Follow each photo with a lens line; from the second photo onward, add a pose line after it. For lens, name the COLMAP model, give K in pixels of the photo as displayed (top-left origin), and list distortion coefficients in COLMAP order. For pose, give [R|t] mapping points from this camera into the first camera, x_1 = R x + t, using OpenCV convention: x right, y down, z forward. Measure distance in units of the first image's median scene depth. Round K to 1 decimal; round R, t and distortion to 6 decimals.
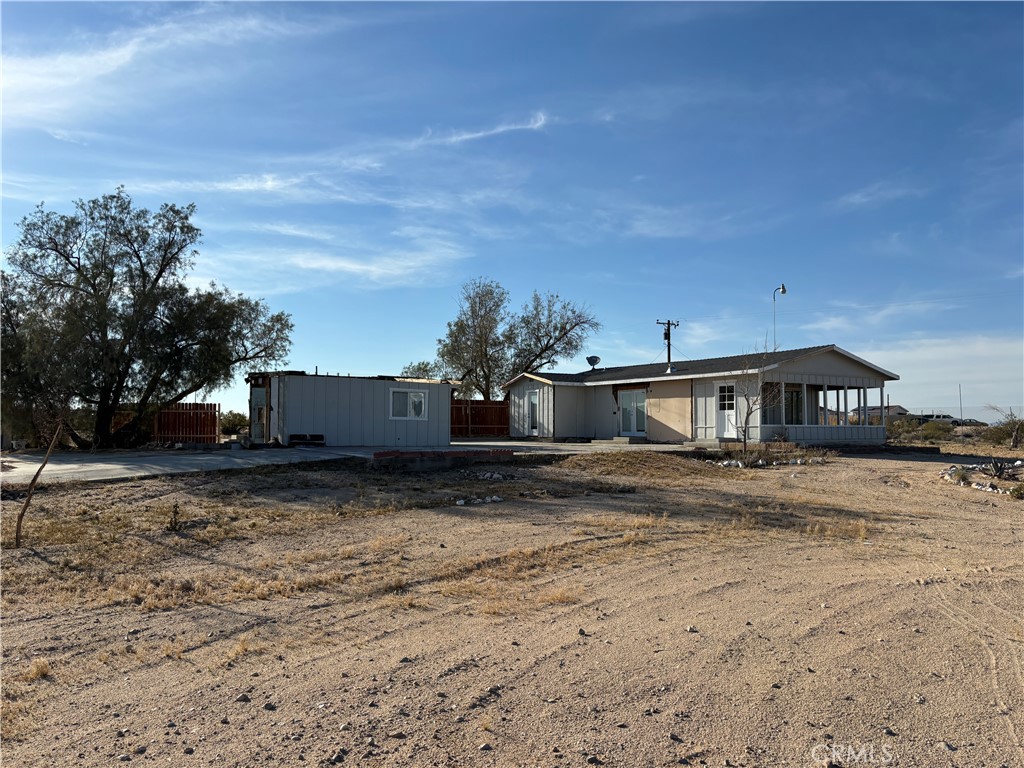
lens RADIAL K [[763.6, 0, 512.2], [0, 763.6, 398.9], [0, 0, 1]] dist [0.062315, -0.074264]
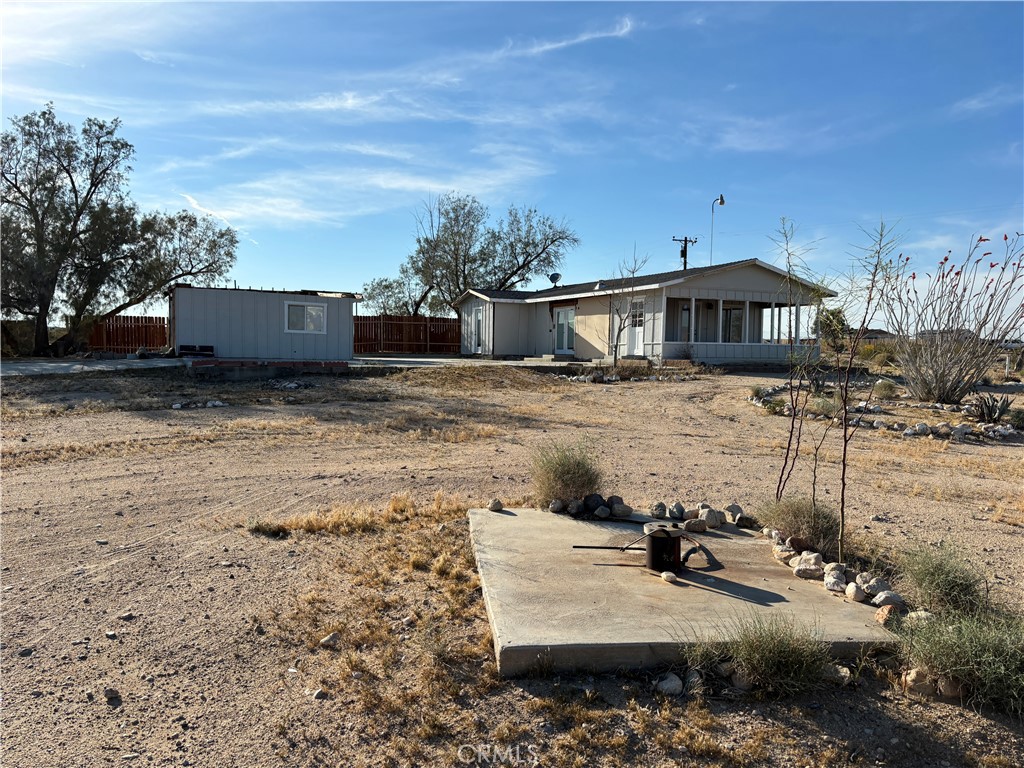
lens RADIAL K [[774.5, 0, 512.0], [0, 774.5, 384.0], [0, 0, 1]] dist [0.022823, -0.004368]
pose [[0.994849, 0.015917, -0.100115, 0.192599], [-0.007824, 0.996706, 0.080724, 0.007566], [0.101071, -0.079525, 0.991696, 0.007040]]
